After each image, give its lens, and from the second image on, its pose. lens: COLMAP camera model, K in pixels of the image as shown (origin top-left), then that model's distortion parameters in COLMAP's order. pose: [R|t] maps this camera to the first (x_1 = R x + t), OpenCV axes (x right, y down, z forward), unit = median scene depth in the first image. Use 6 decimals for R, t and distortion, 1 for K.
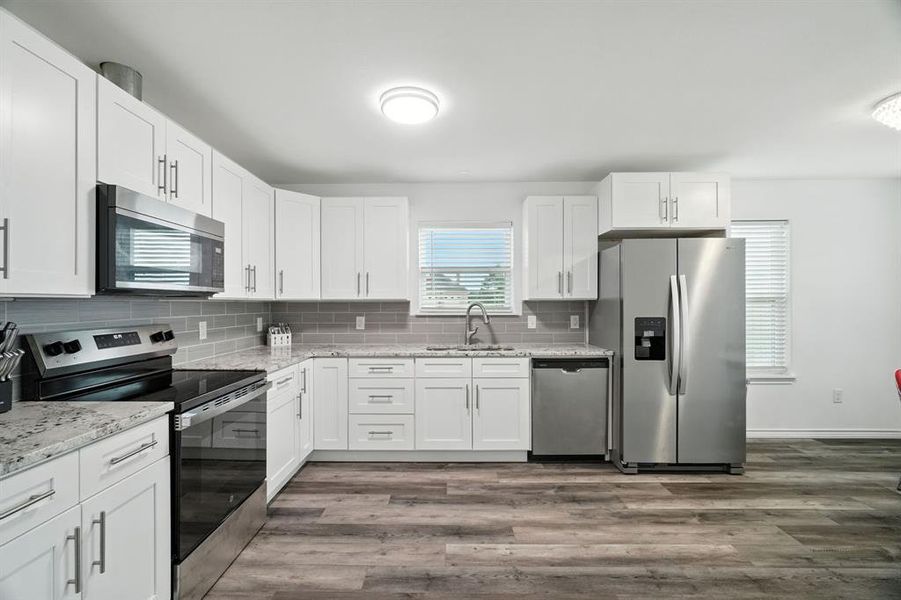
lens RADIAL K [[391.3, 0, 444.6], [0, 391.3, 301.4], [0, 0, 1]] dist [-0.003905, 0.000049]
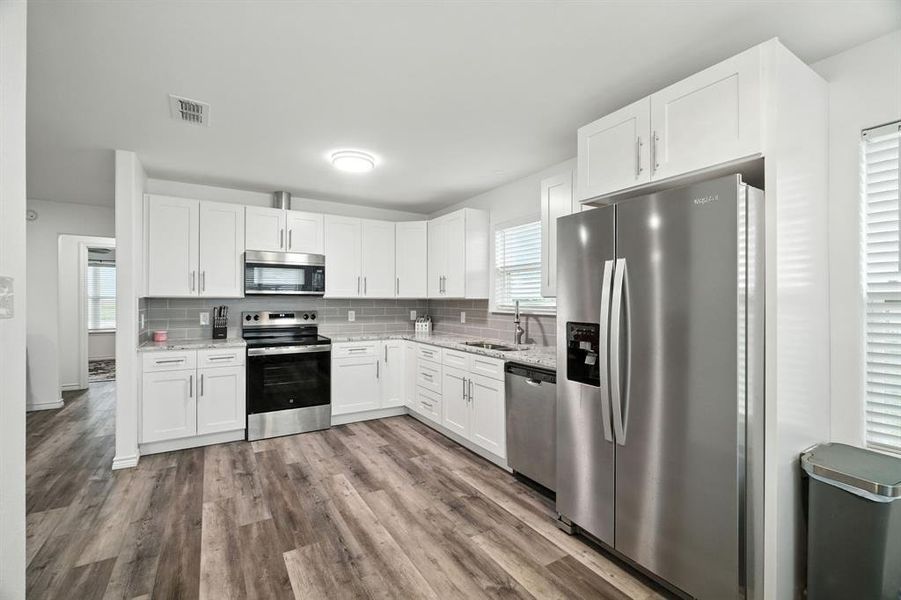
lens RADIAL K [[391.3, 0, 444.6], [0, 391.3, 301.4], [0, 0, 1]] dist [-0.003905, 0.000049]
pose [[0.527025, 0.005842, -0.849830, 0.978299], [-0.001562, 0.999981, 0.005906, -0.000825], [0.849848, -0.001785, 0.527024, 0.409660]]
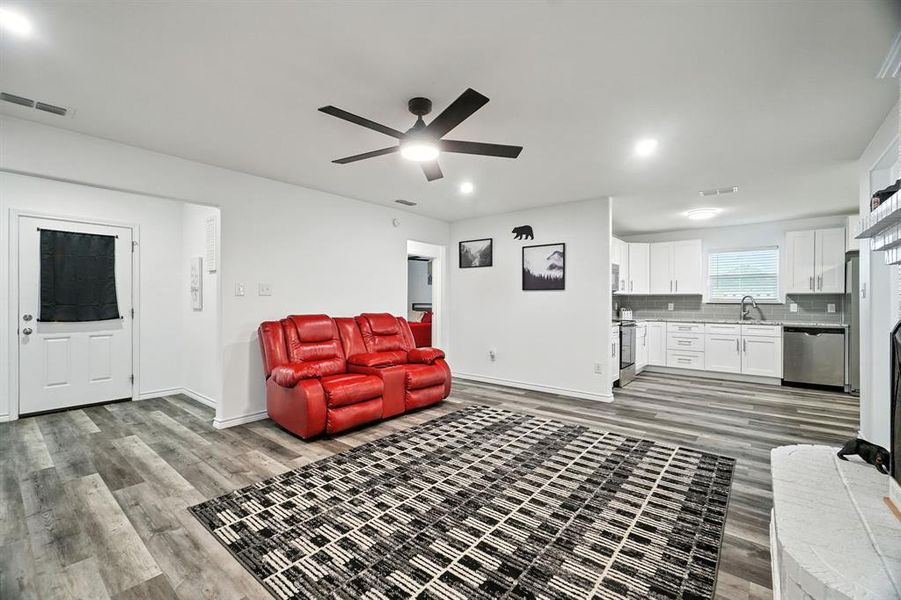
lens RADIAL K [[386.7, 0, 442.5], [0, 386.7, 299.9], [0, 0, 1]] dist [-0.003879, 0.000255]
pose [[0.773723, 0.004483, -0.633509, 0.140257], [-0.002551, 0.999989, 0.003961, 0.023144], [0.633519, -0.001448, 0.773726, -1.427283]]
